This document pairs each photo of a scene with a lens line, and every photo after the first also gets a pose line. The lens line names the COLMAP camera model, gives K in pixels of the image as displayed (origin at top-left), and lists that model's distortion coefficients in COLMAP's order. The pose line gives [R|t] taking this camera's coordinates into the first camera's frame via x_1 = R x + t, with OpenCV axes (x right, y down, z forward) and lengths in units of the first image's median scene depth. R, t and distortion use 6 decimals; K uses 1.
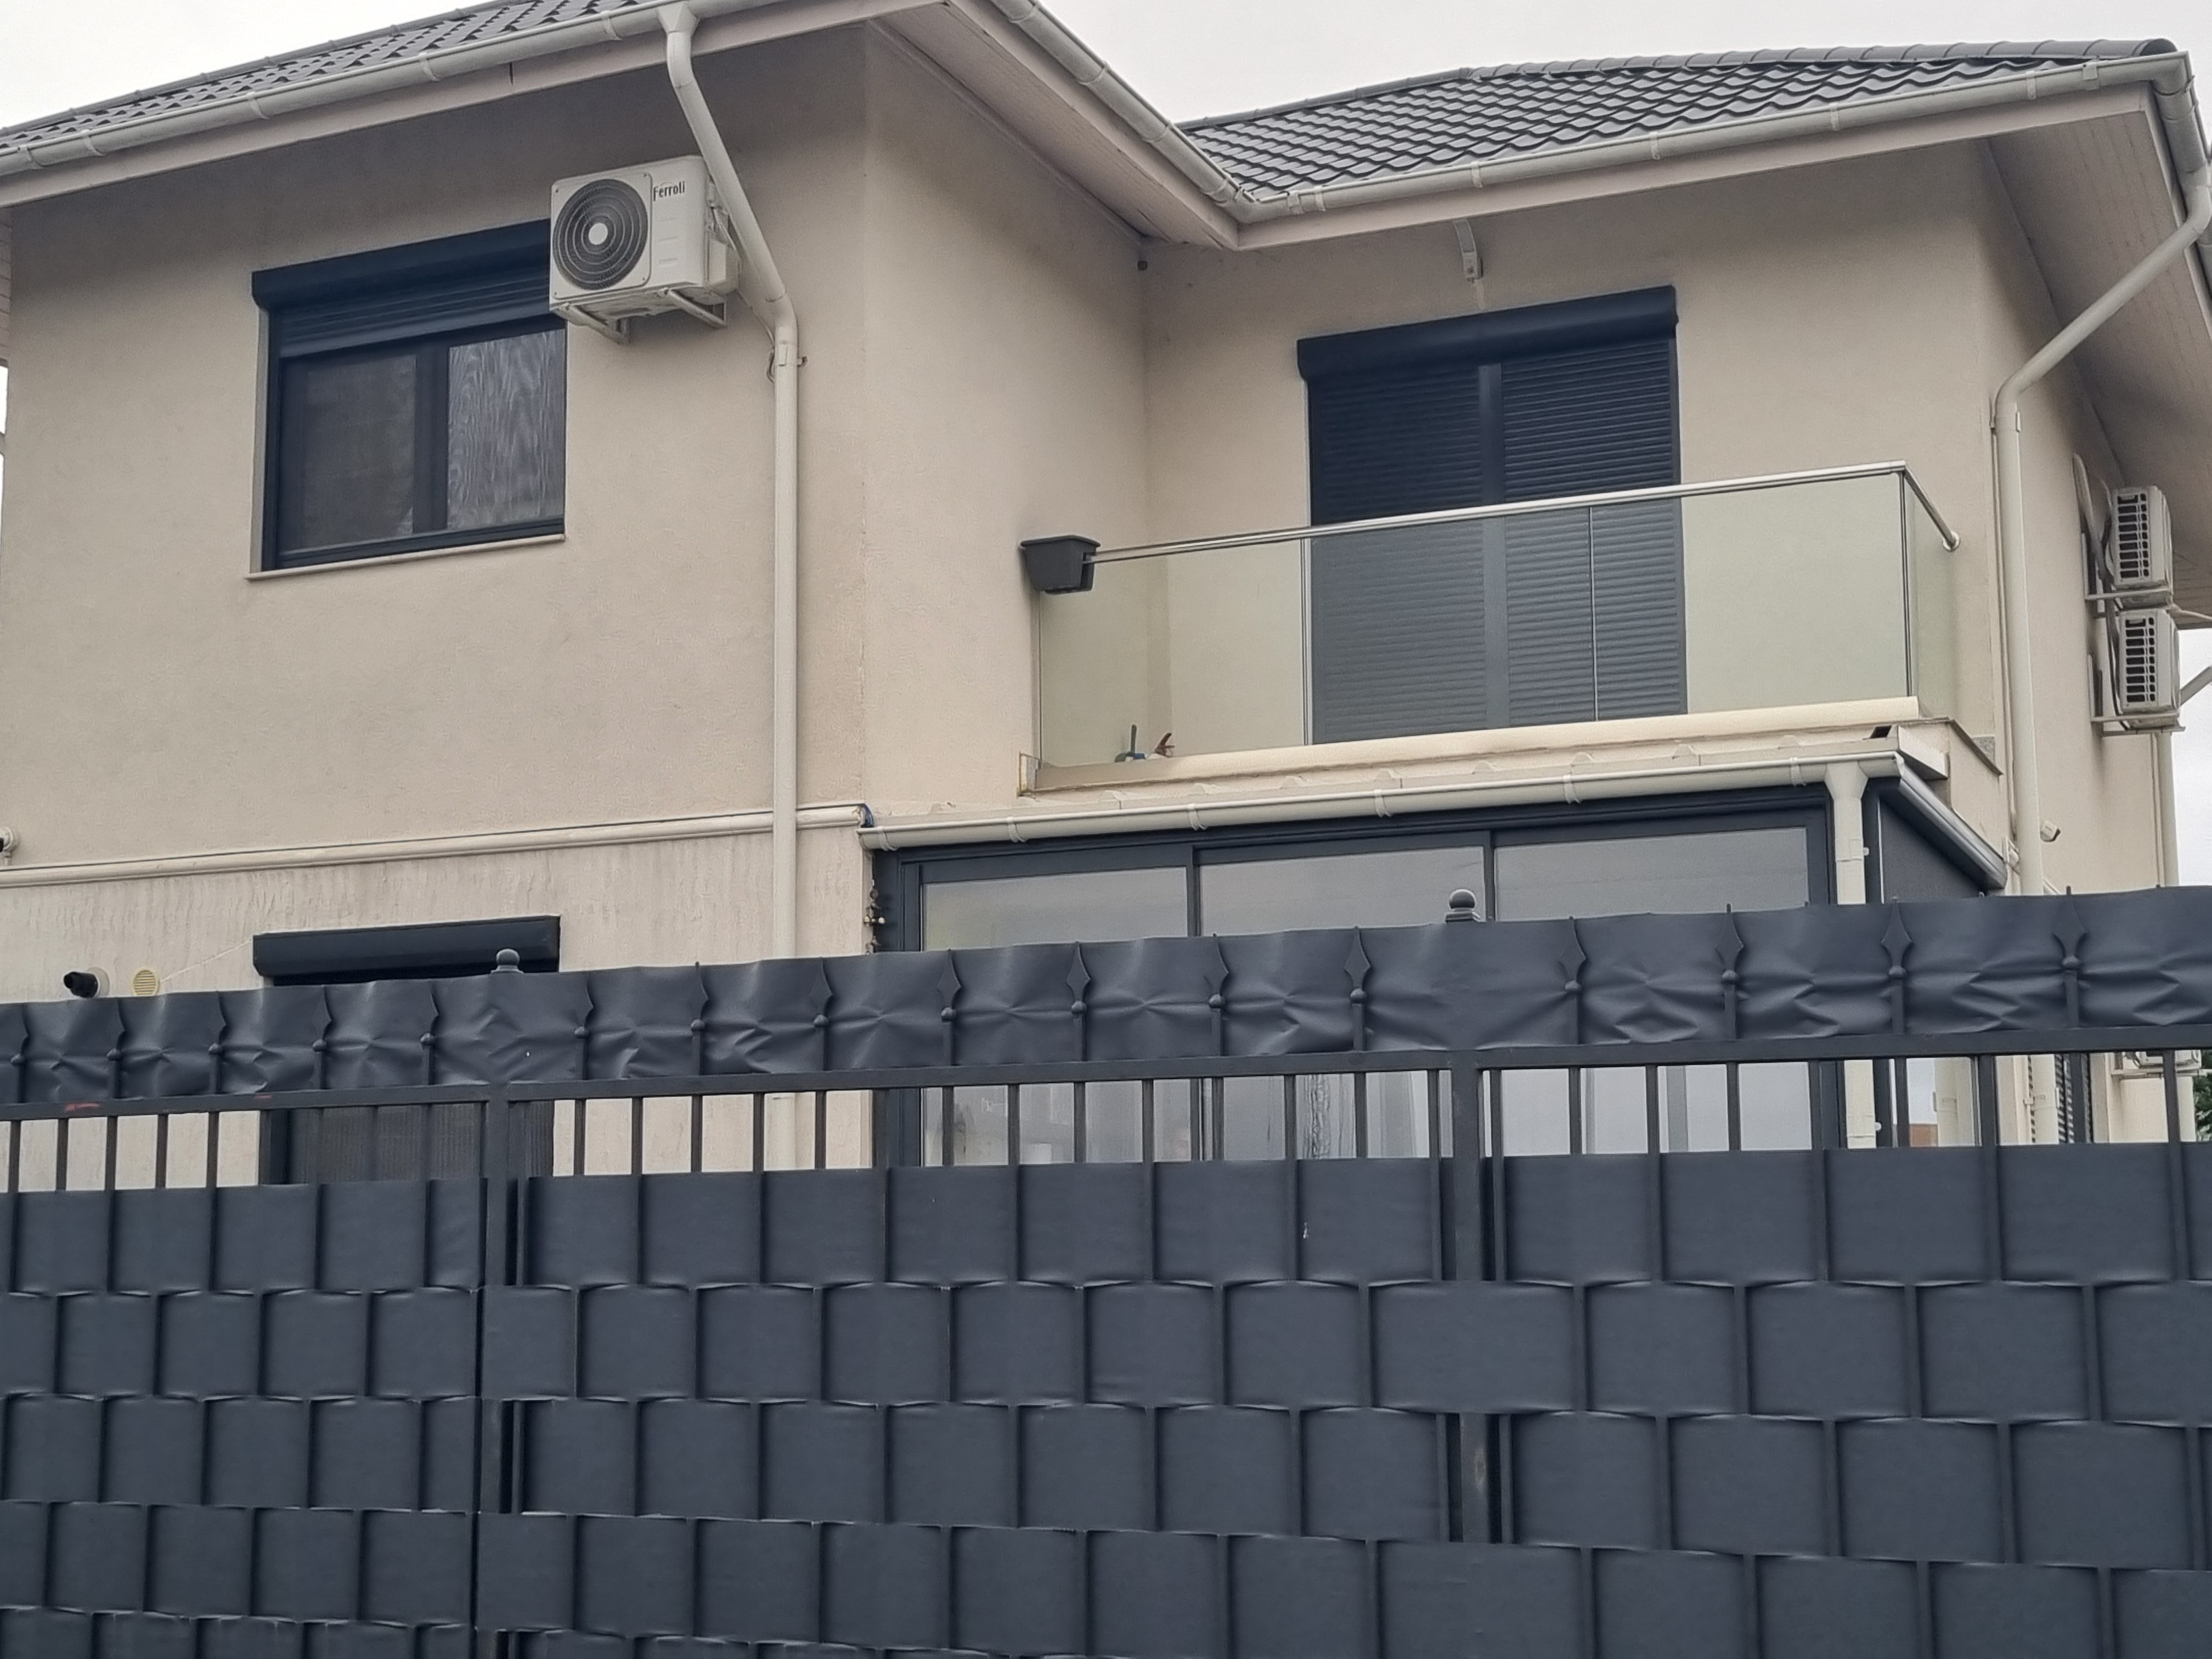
lens RADIAL K [[2542.6, 0, 1104.6], [0, 2542.6, 866.7], [0, 0, 1]] dist [0.063828, -0.028284]
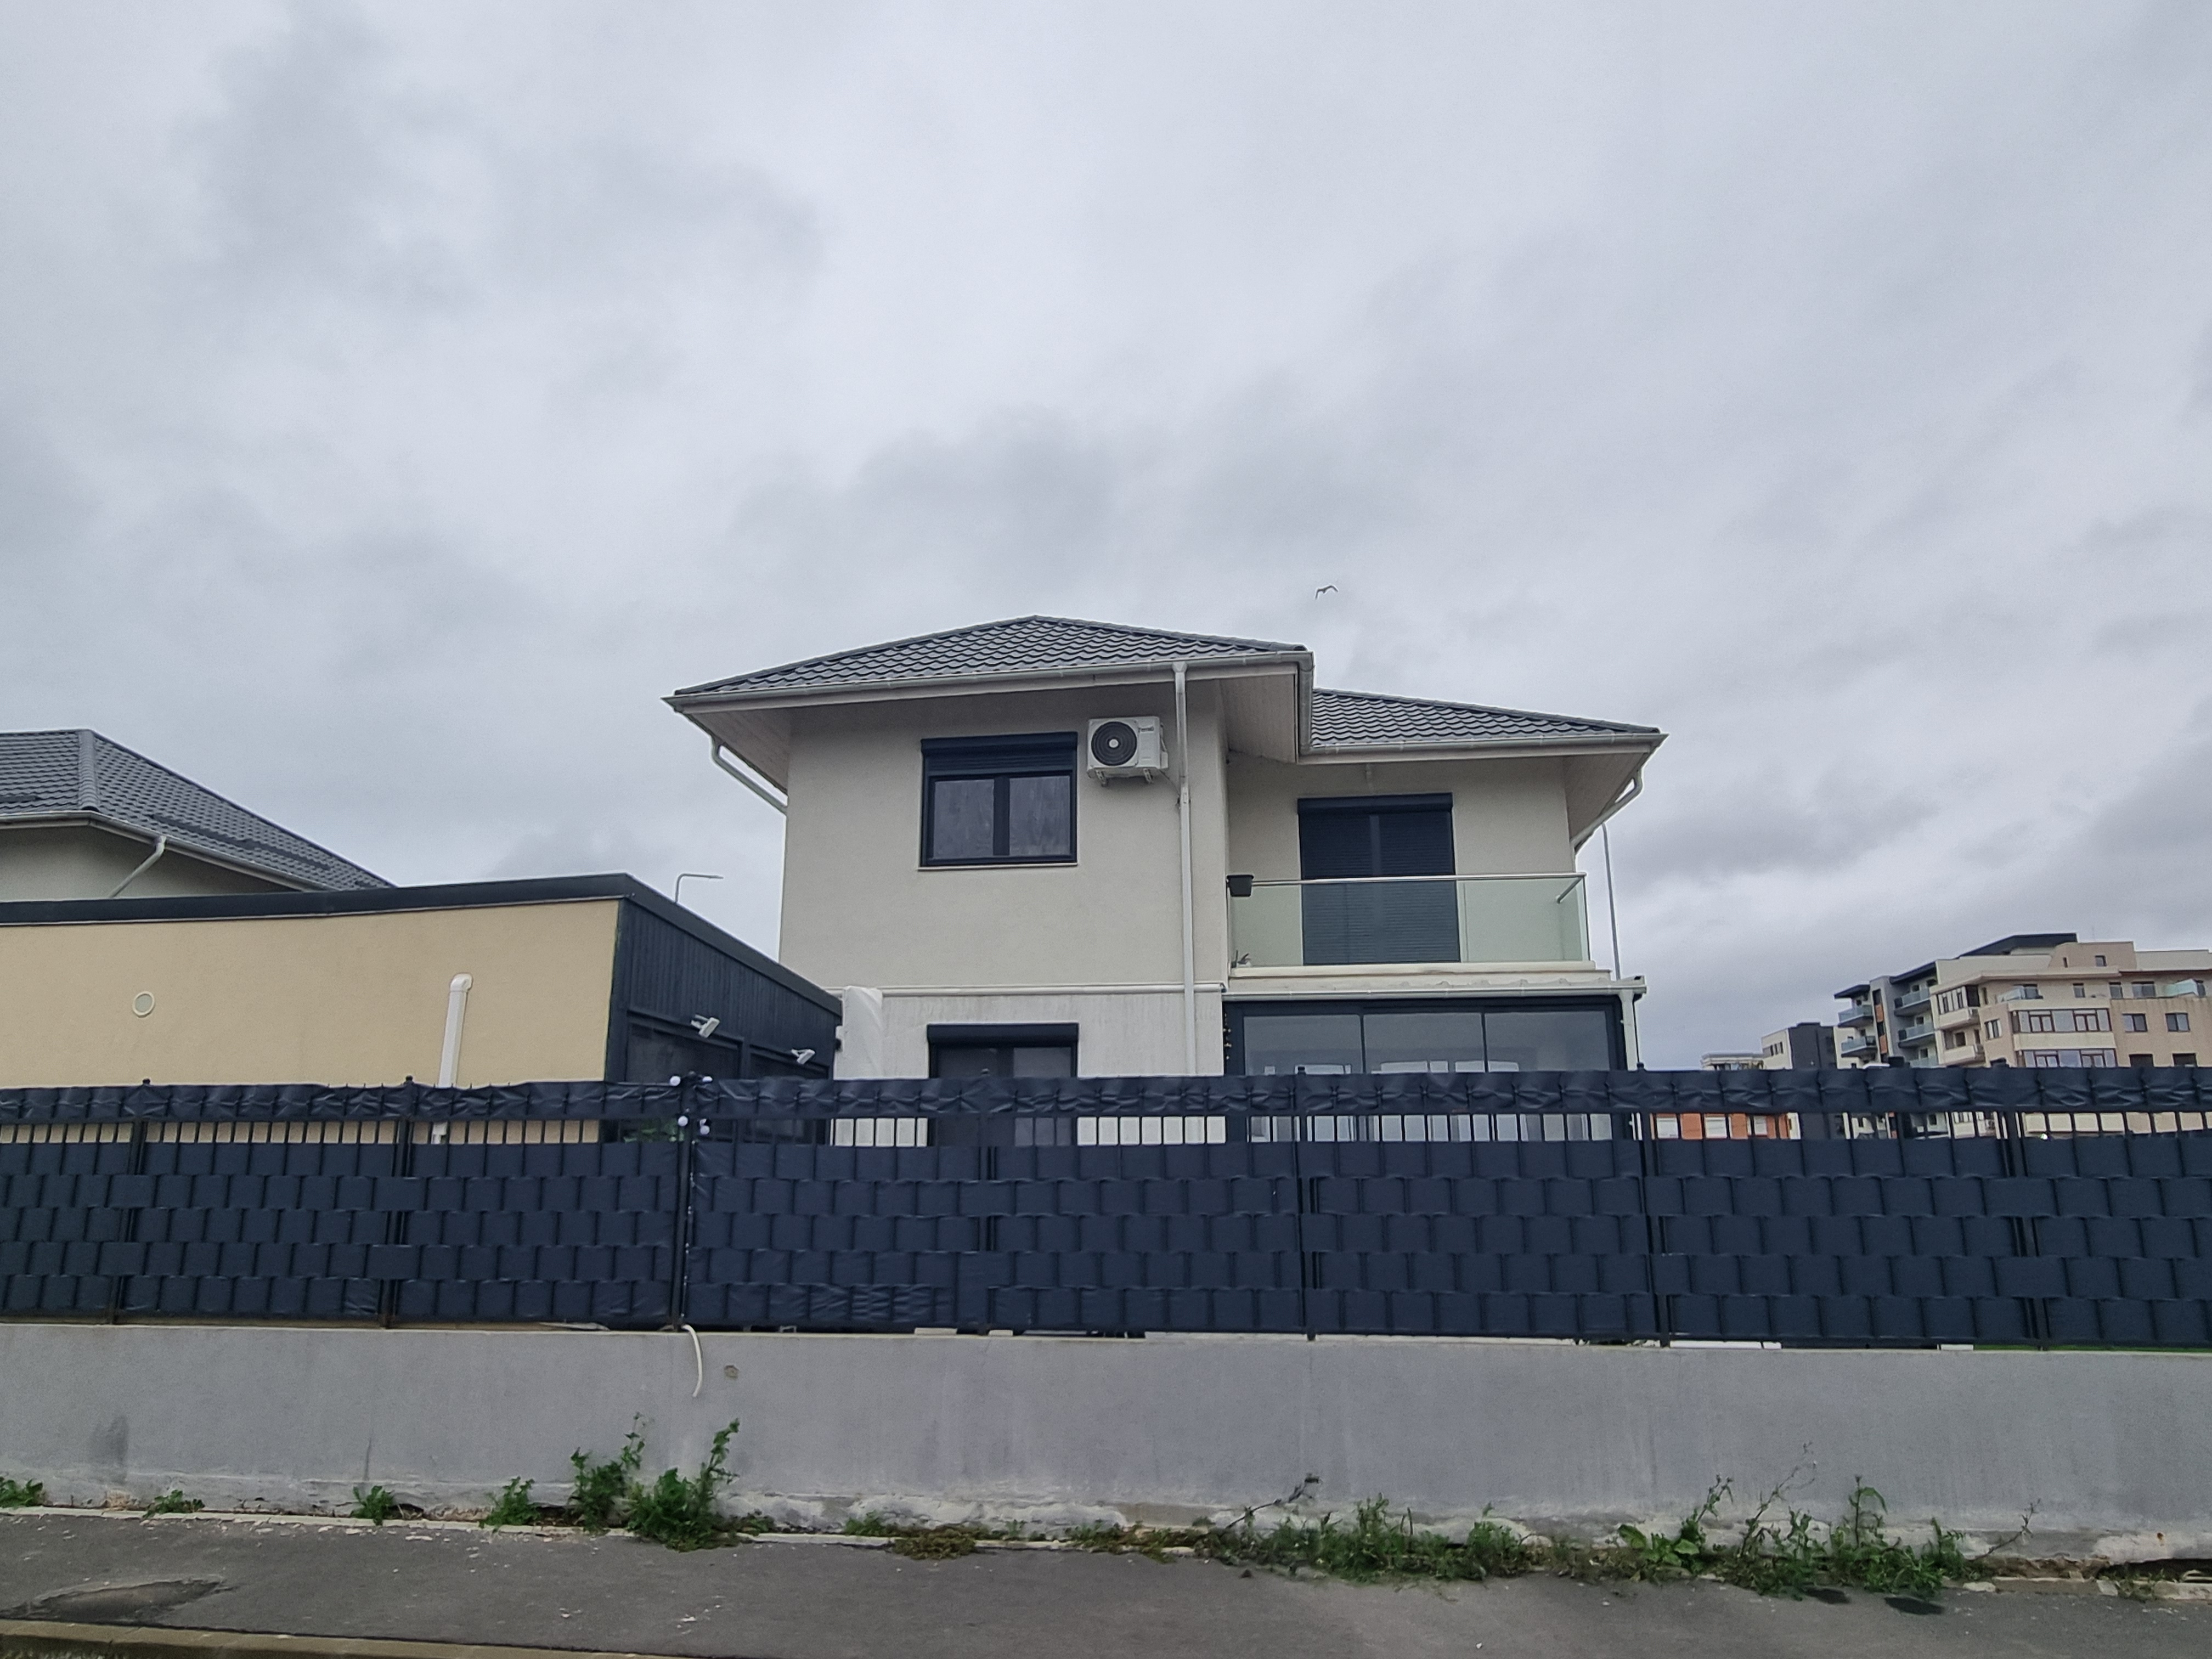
lens RADIAL K [[1255.1, 0, 1106.0], [0, 1255.1, 829.5], [0, 0, 1]] dist [-0.001483, -0.000132]
pose [[0.970335, 0.079375, 0.228361, -0.455288], [-0.046952, 0.988454, -0.144066, 0.001766], [-0.237159, 0.129070, 0.962858, -0.115220]]
